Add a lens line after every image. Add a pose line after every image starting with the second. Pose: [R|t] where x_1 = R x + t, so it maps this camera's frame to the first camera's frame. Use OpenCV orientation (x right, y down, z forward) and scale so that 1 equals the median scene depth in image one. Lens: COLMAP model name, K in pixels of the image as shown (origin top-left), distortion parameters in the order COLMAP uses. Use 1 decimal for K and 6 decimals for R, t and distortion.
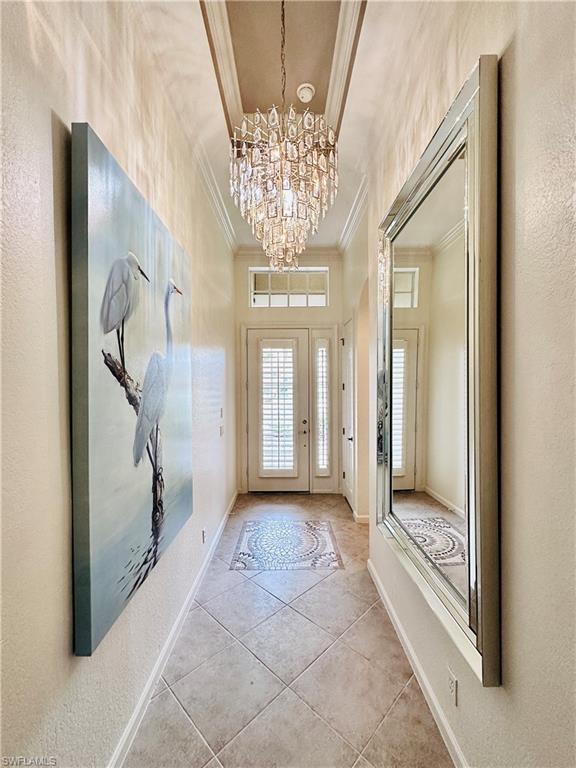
lens RADIAL K [[307.2, 0, 288.1], [0, 307.2, 385.4], [0, 0, 1]] dist [0.000056, 0.000202]
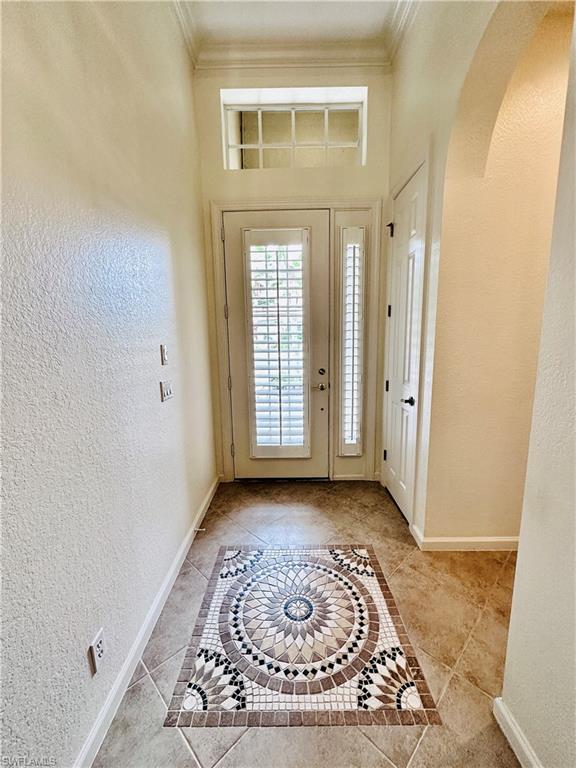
lens RADIAL K [[307.2, 0, 288.1], [0, 307.2, 385.4], [0, 0, 1]] dist [0.000056, 0.000202]
pose [[0.999895, -0.010370, -0.010108, -0.008249], [0.011868, 0.986775, 0.161659, 0.047072], [0.008298, -0.161762, 0.986795, 0.397235]]
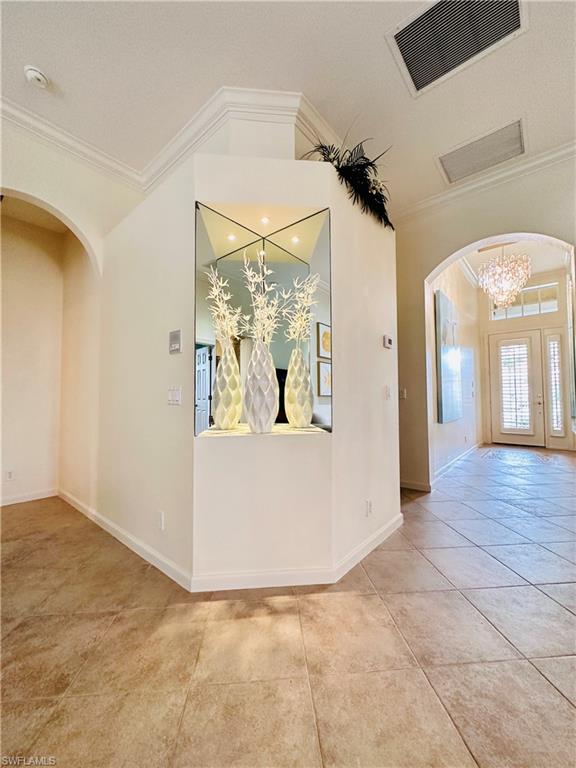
lens RADIAL K [[307.2, 0, 288.1], [0, 307.2, 385.4], [0, 0, 1]] dist [0.000056, 0.000202]
pose [[0.754773, -0.025512, -0.655490, 0.111700], [-0.005516, 0.998961, -0.045232, 0.143863], [0.655963, 0.037756, 0.753848, -0.812709]]
